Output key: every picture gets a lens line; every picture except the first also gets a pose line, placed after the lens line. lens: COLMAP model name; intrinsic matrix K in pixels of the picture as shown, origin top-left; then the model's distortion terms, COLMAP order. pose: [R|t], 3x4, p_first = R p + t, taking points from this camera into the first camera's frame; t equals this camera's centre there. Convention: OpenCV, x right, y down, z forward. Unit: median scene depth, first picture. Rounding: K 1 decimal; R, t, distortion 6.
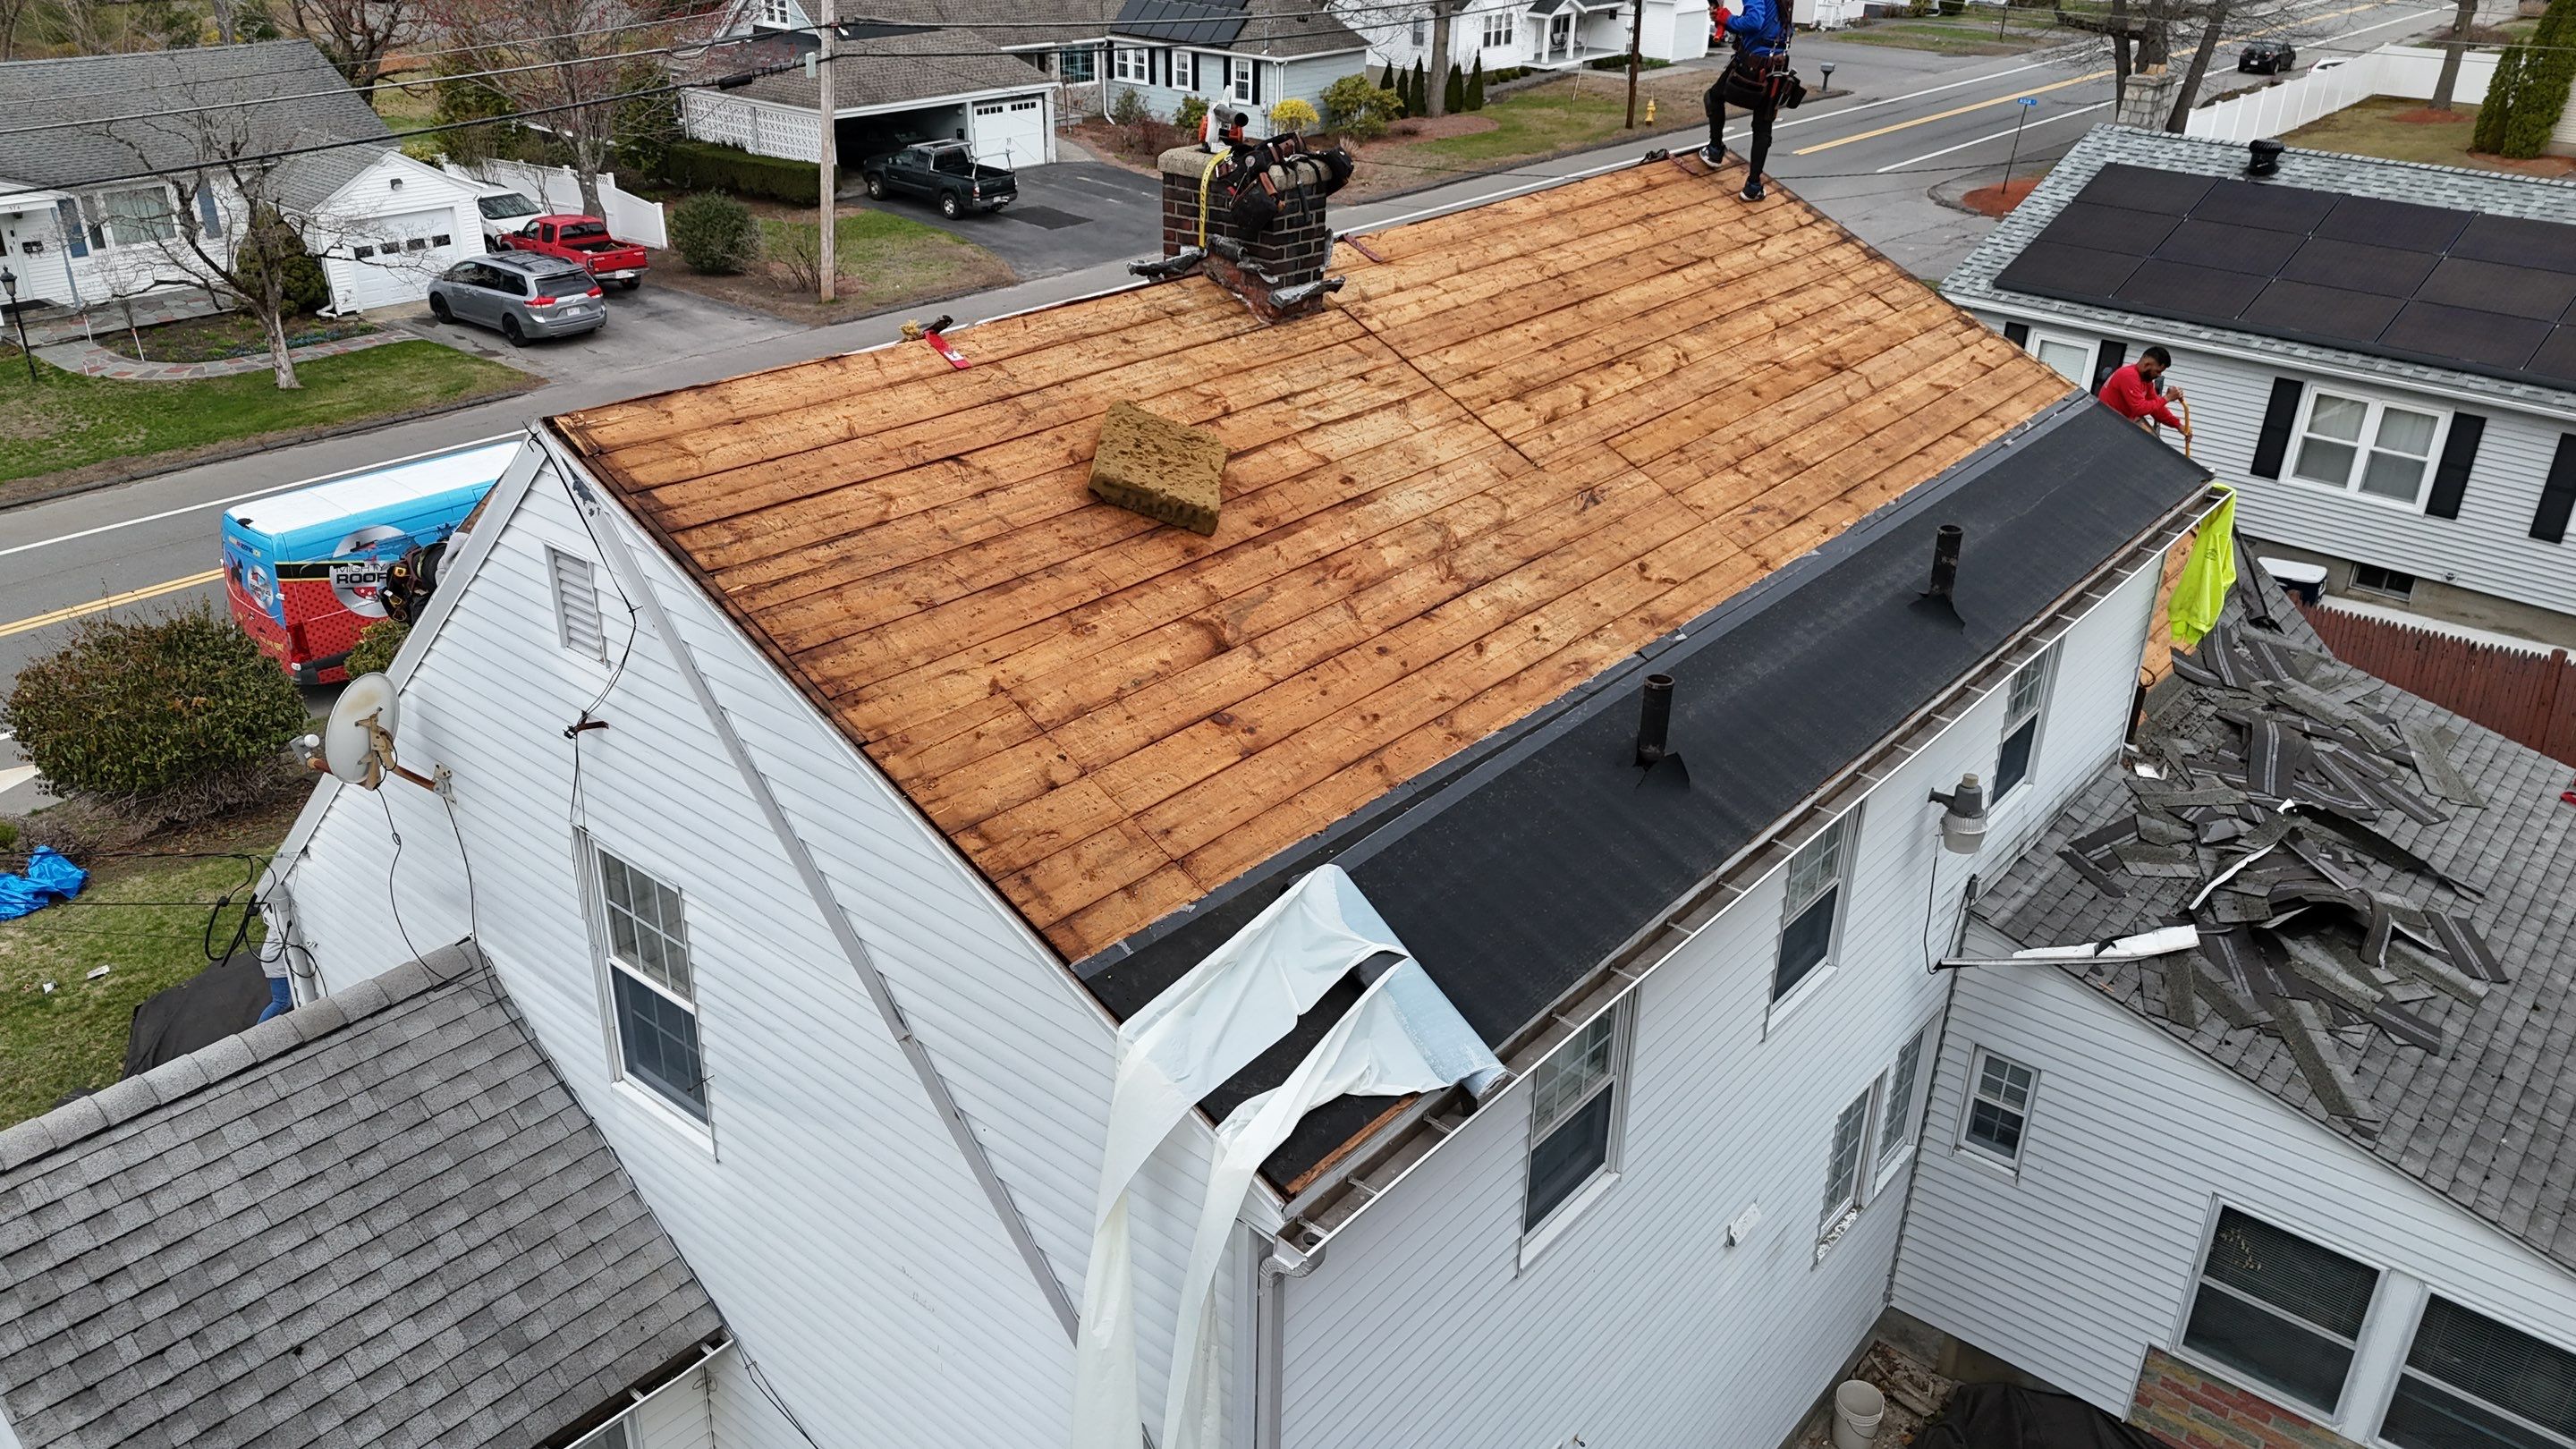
lens RADIAL K [[1892.5, 0, 1270.5], [0, 1892.5, 717.7], [0, 0, 1]] dist [0.094893, -0.098949]
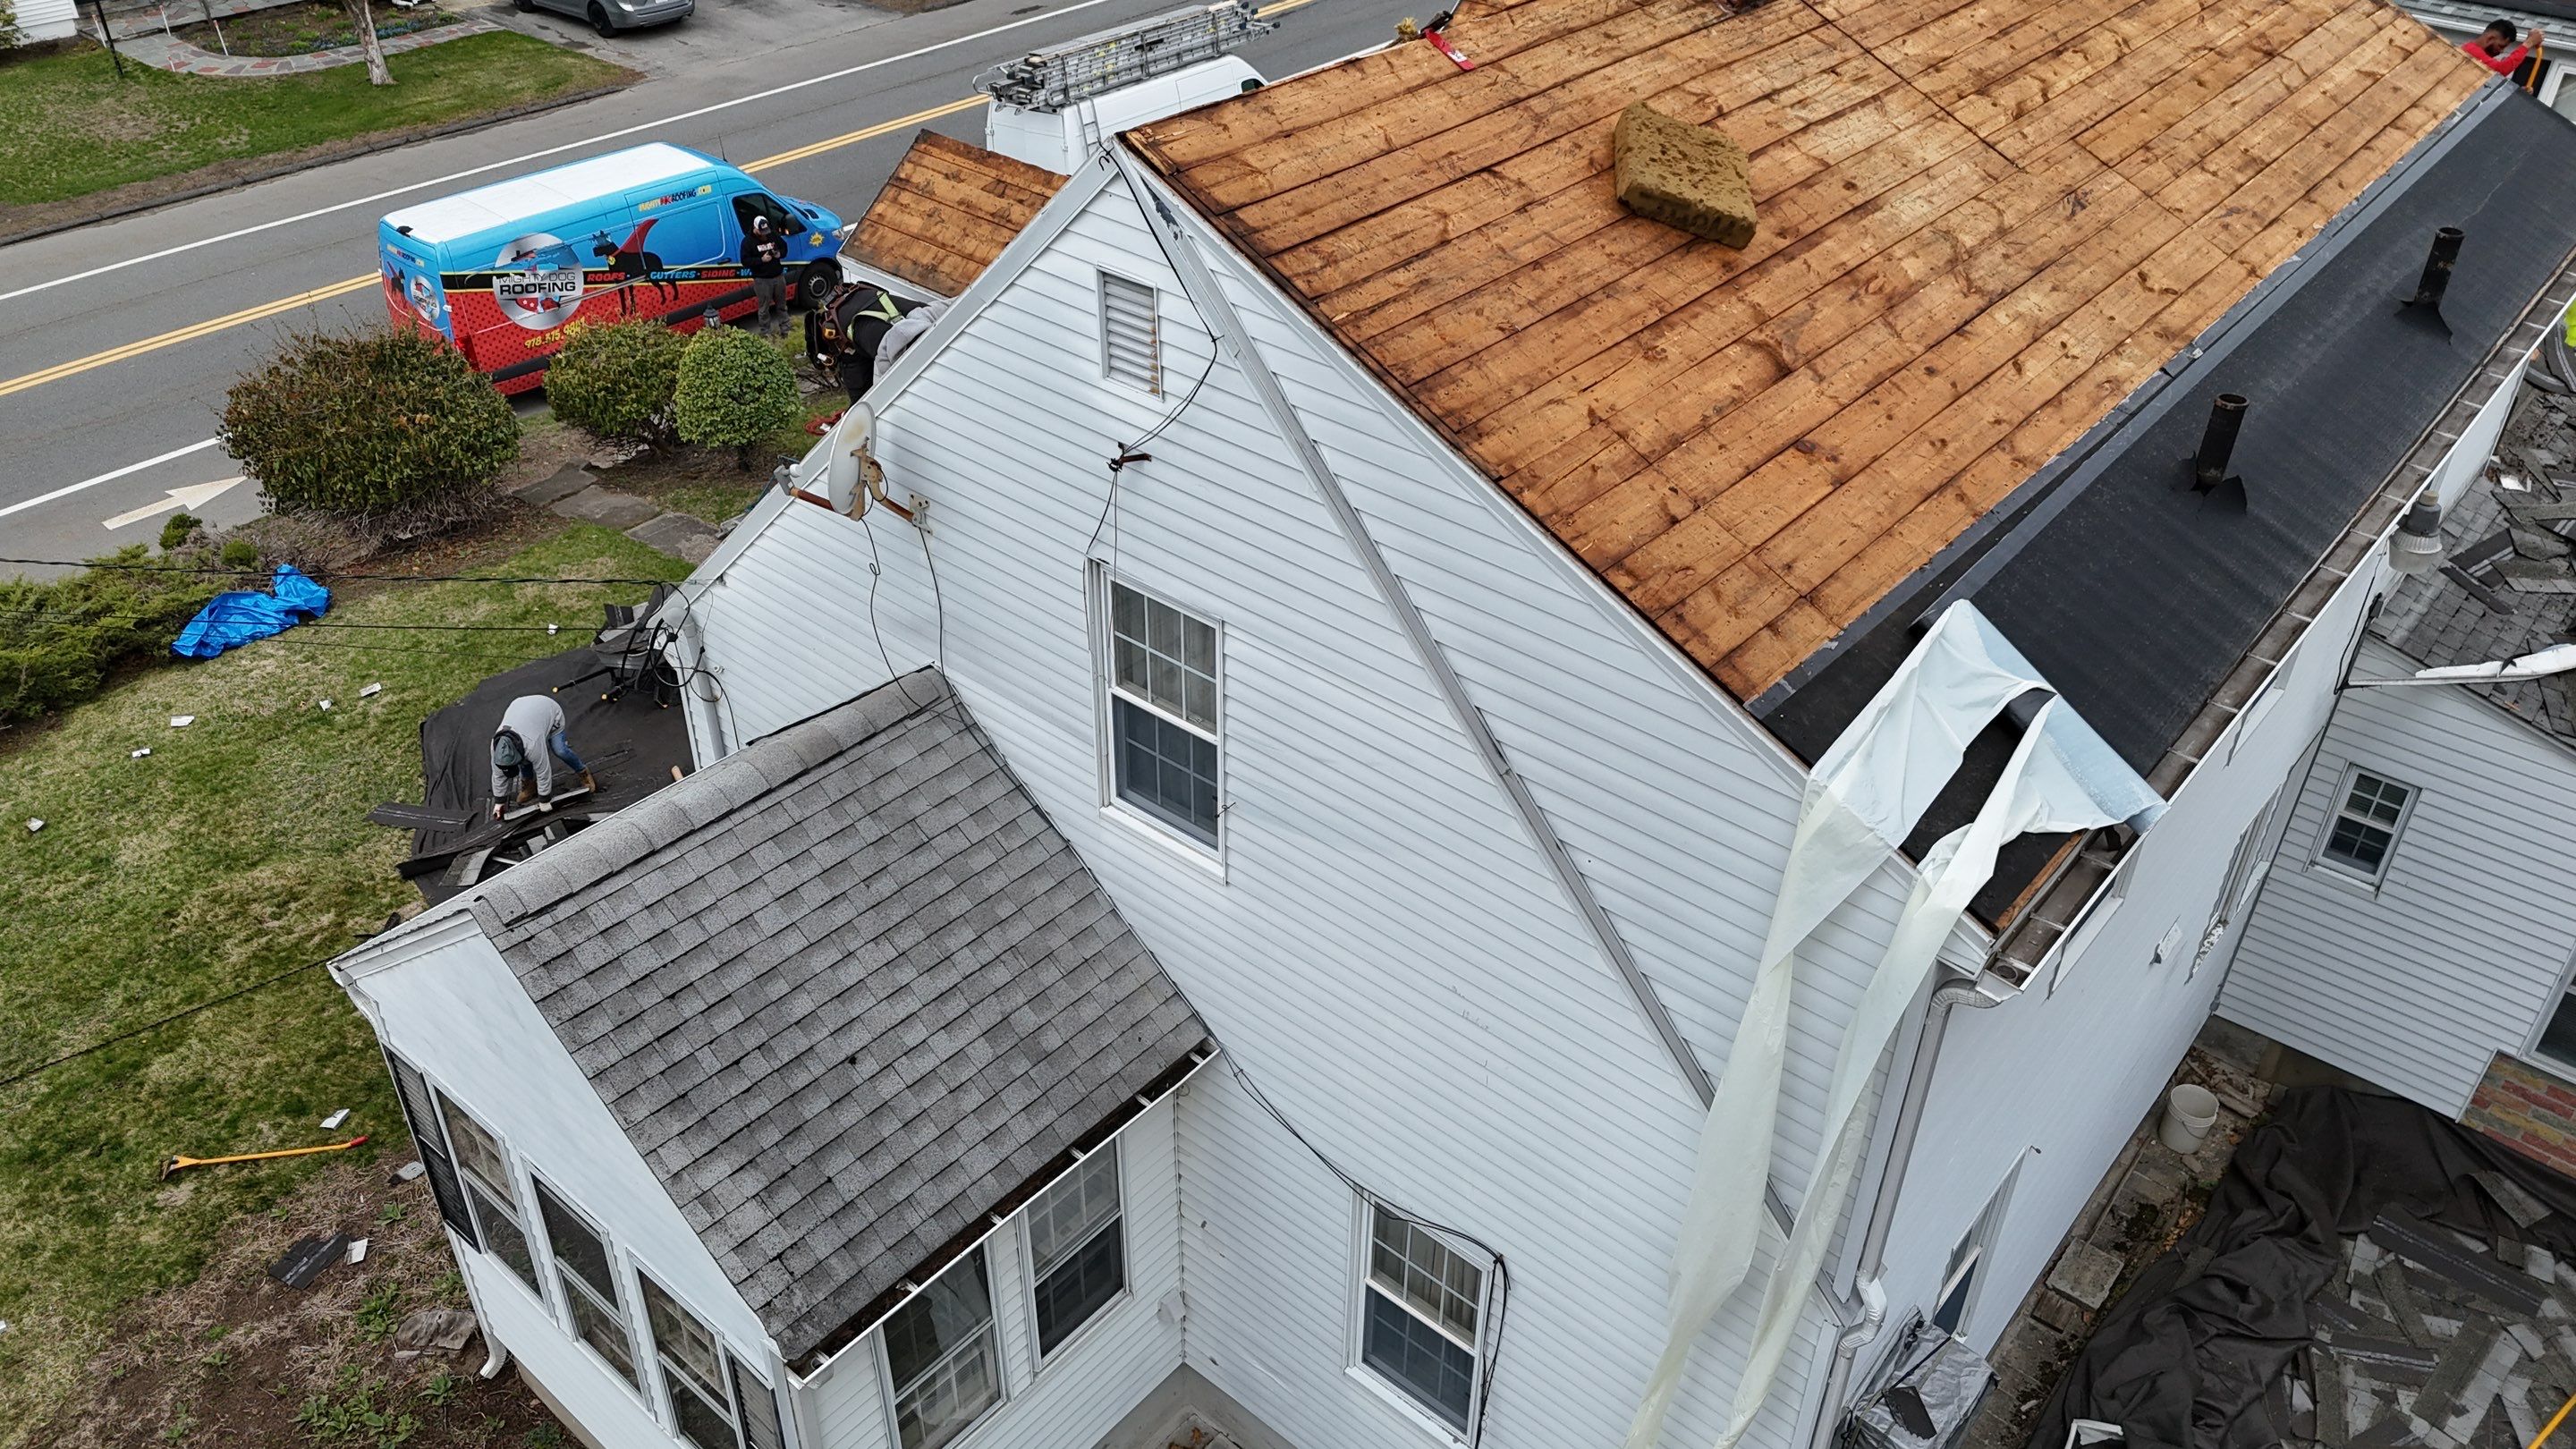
lens RADIAL K [[1892.5, 0, 1270.5], [0, 1892.5, 717.7], [0, 0, 1]] dist [0.094893, -0.098949]
pose [[0.999916, -0.002929, -0.012639, -0.224786], [0.004816, 0.988365, 0.152024, -0.009619], [0.012046, -0.152072, 0.988296, 0.010280]]
